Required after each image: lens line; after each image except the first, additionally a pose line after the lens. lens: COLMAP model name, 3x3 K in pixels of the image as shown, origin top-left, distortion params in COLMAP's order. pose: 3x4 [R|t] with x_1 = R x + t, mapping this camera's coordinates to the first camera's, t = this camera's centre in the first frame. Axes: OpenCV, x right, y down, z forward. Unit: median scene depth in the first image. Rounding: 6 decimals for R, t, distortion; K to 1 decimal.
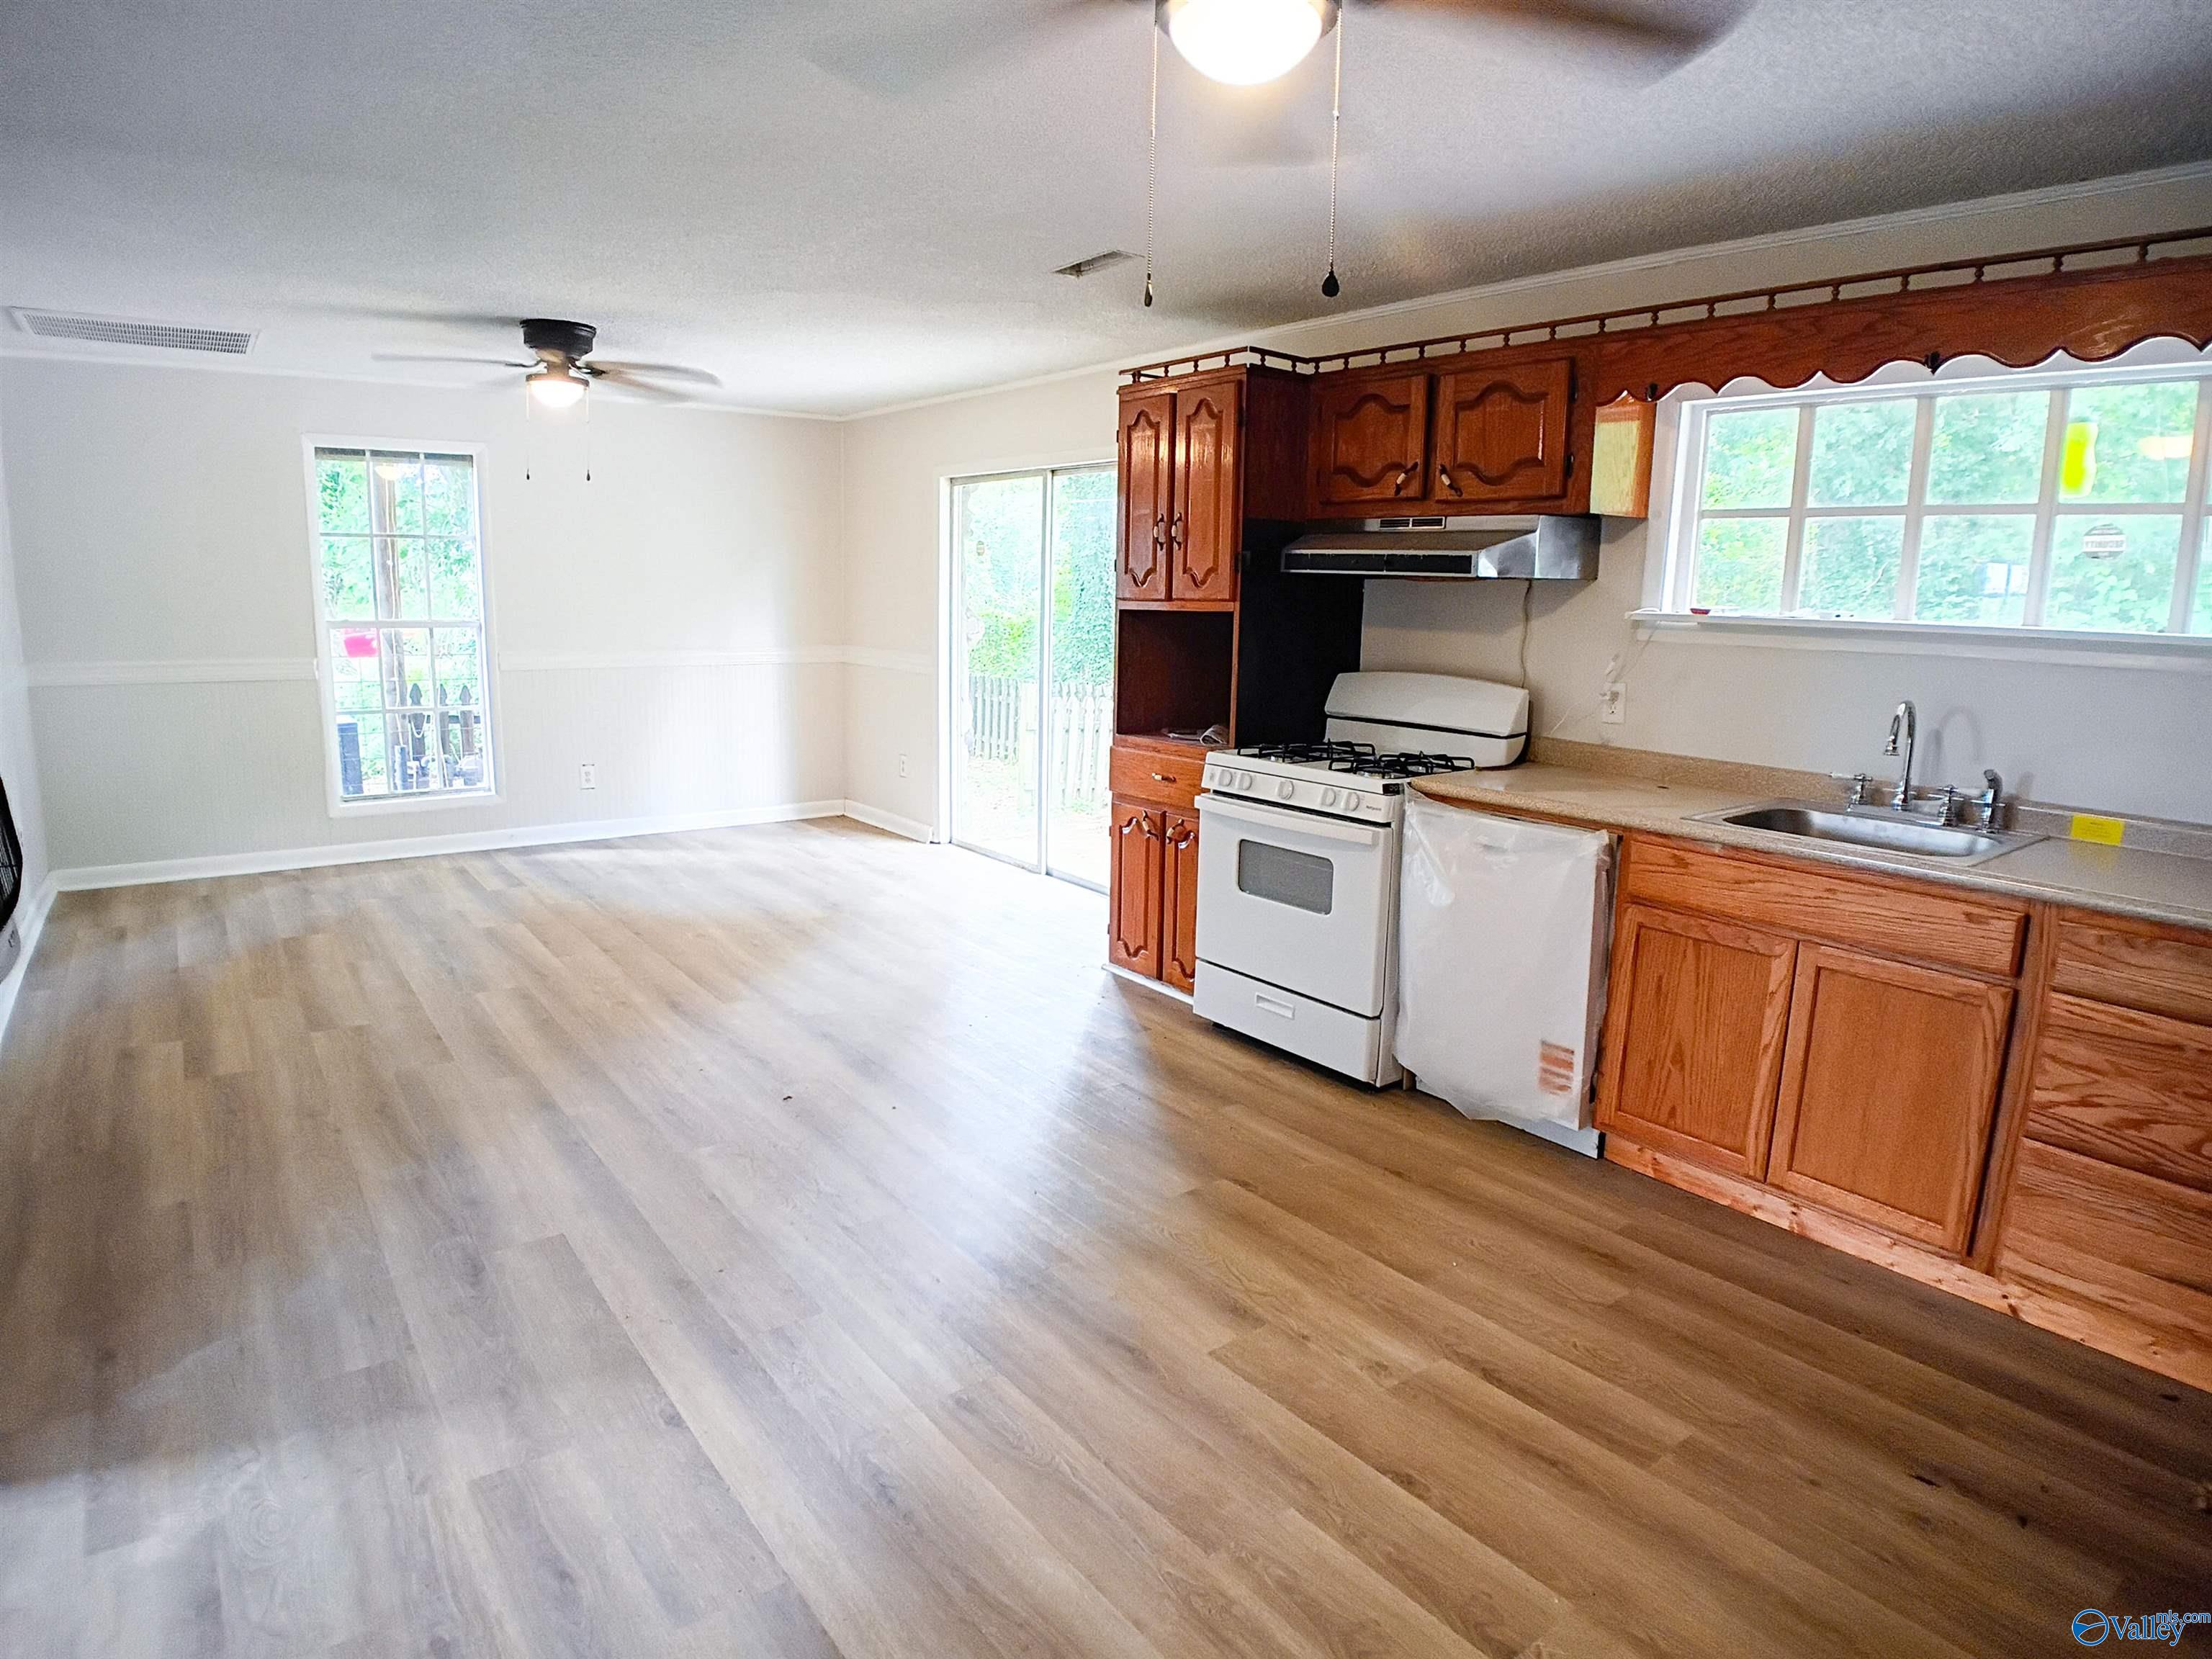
lens RADIAL K [[1287.8, 0, 1106.0], [0, 1287.8, 829.5], [0, 0, 1]] dist [-0.070075, 0.003419]
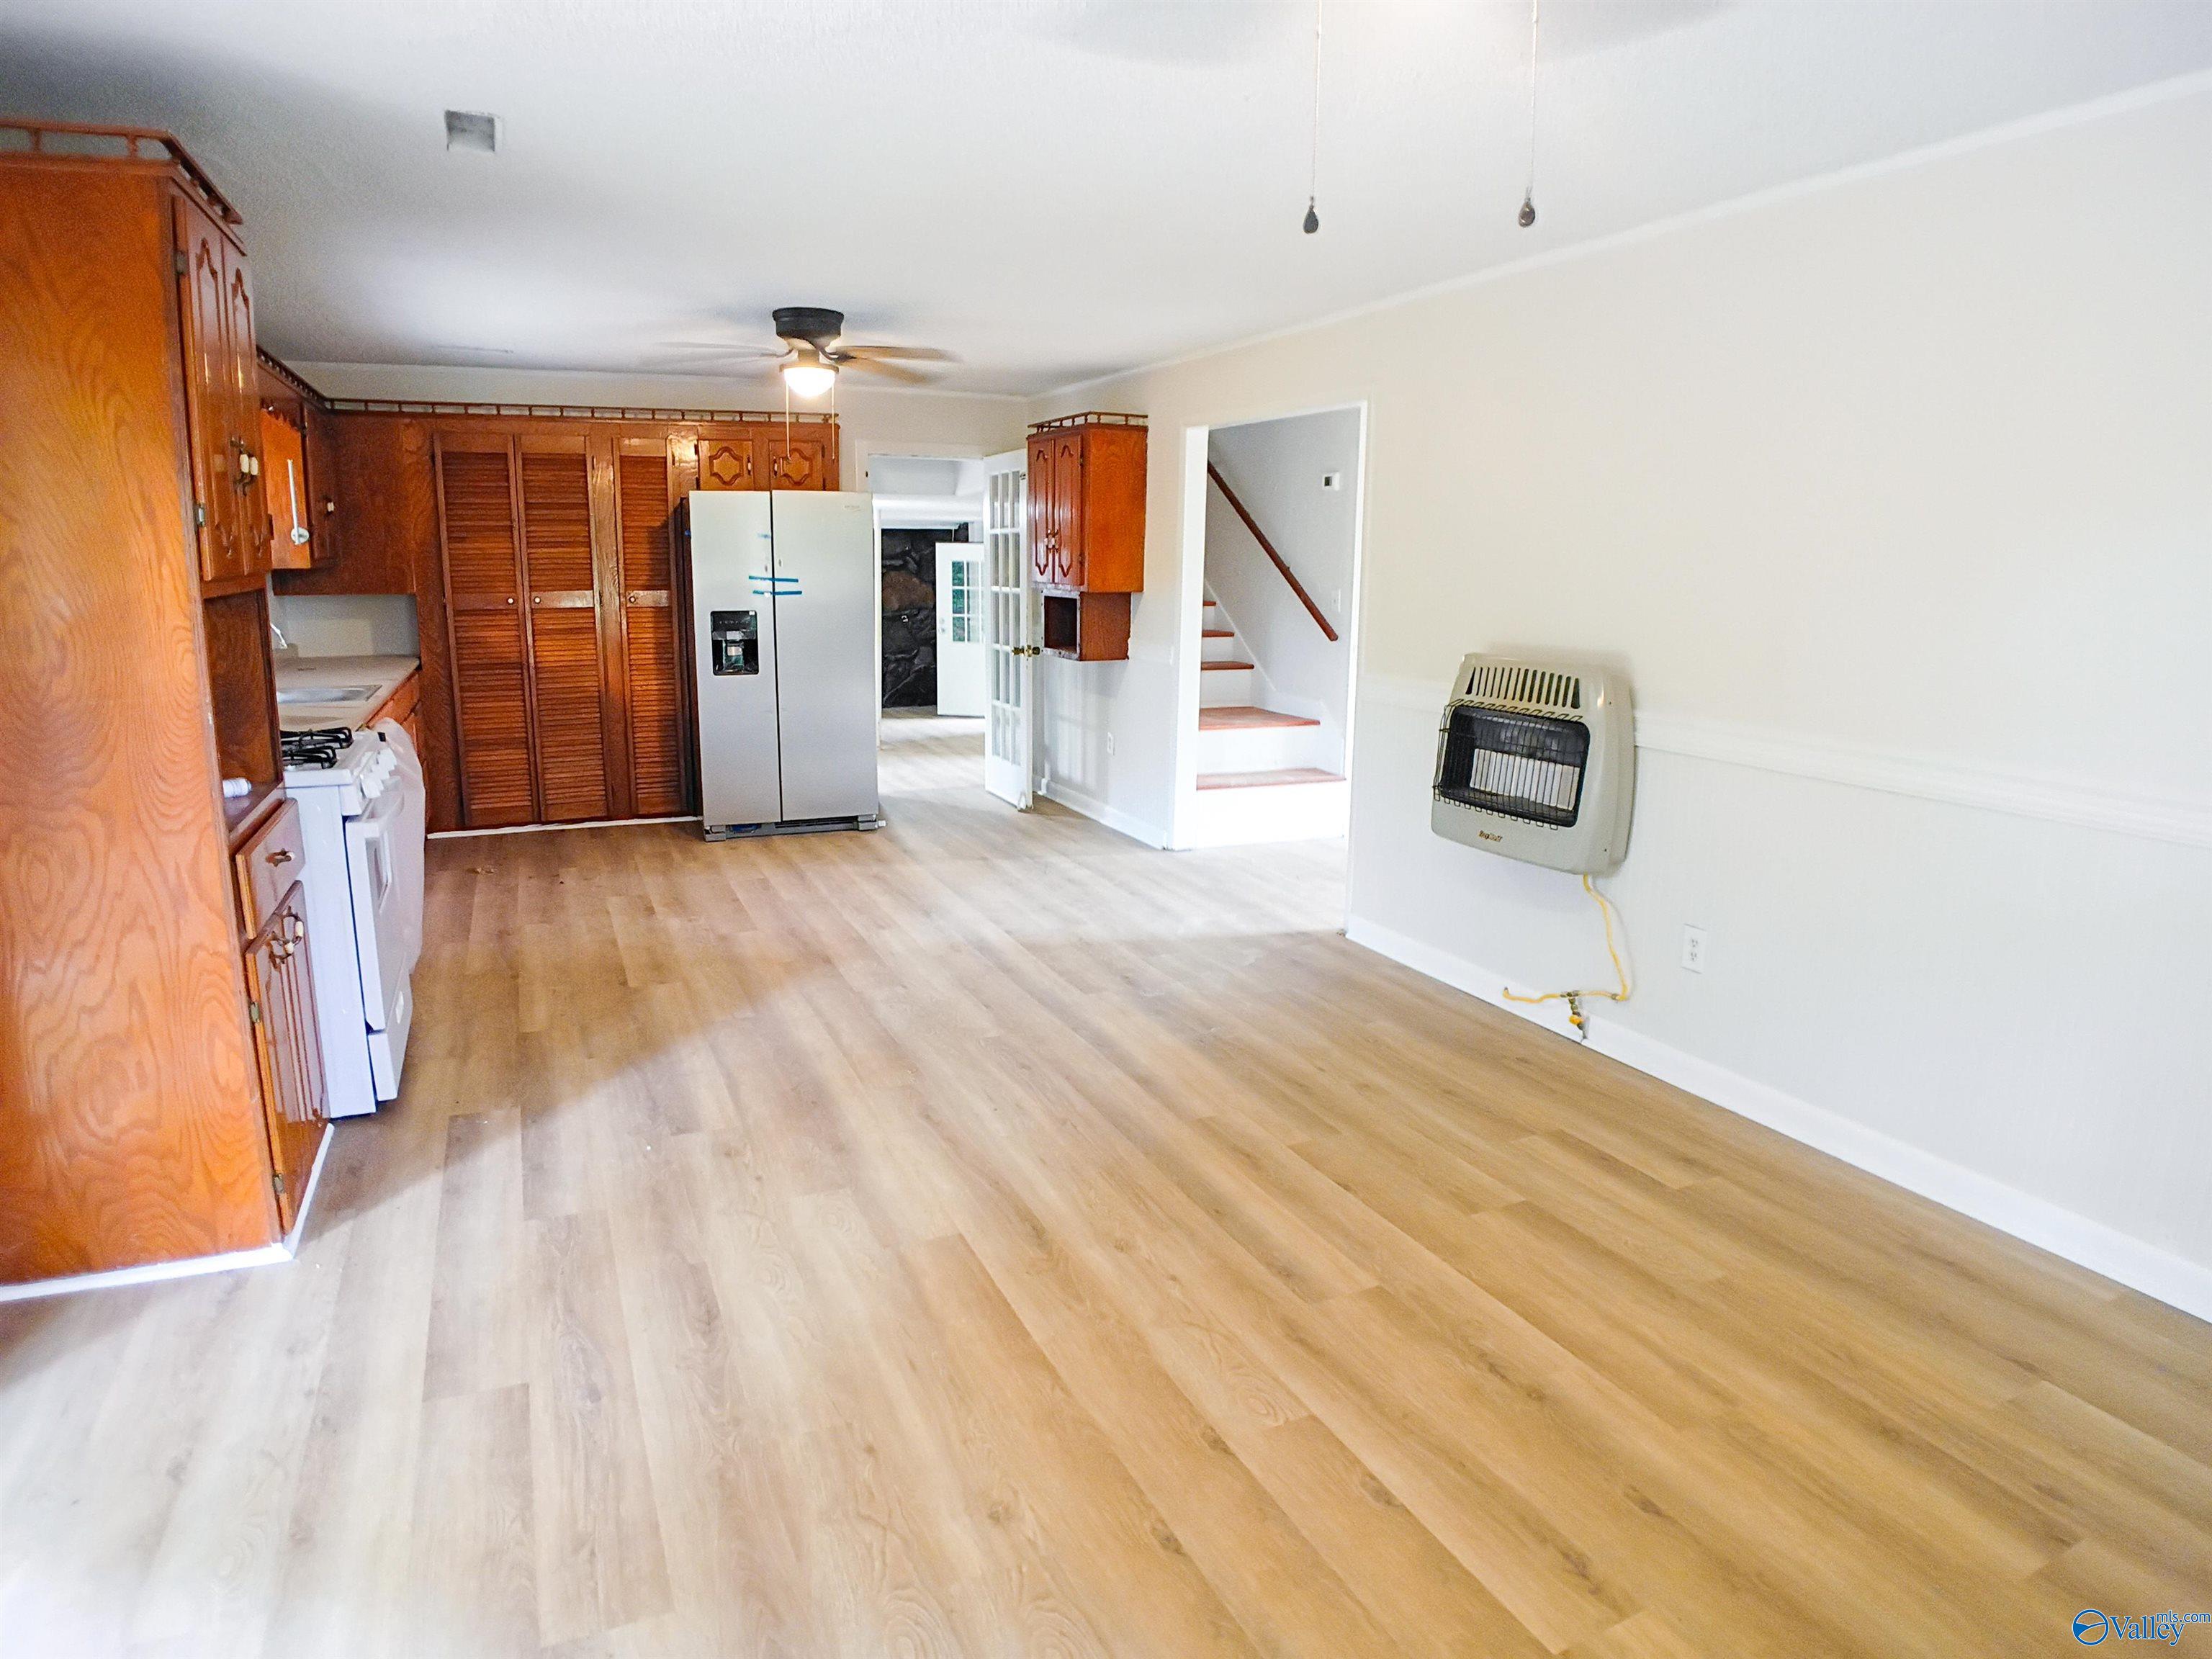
lens RADIAL K [[1287.8, 0, 1106.0], [0, 1287.8, 829.5], [0, 0, 1]] dist [-0.070075, 0.003419]
pose [[-0.976593, -0.073543, 0.202134, -0.645578], [0.009184, 0.924620, 0.380781, -0.384568], [-0.214901, 0.373724, -0.902301, 1.984044]]
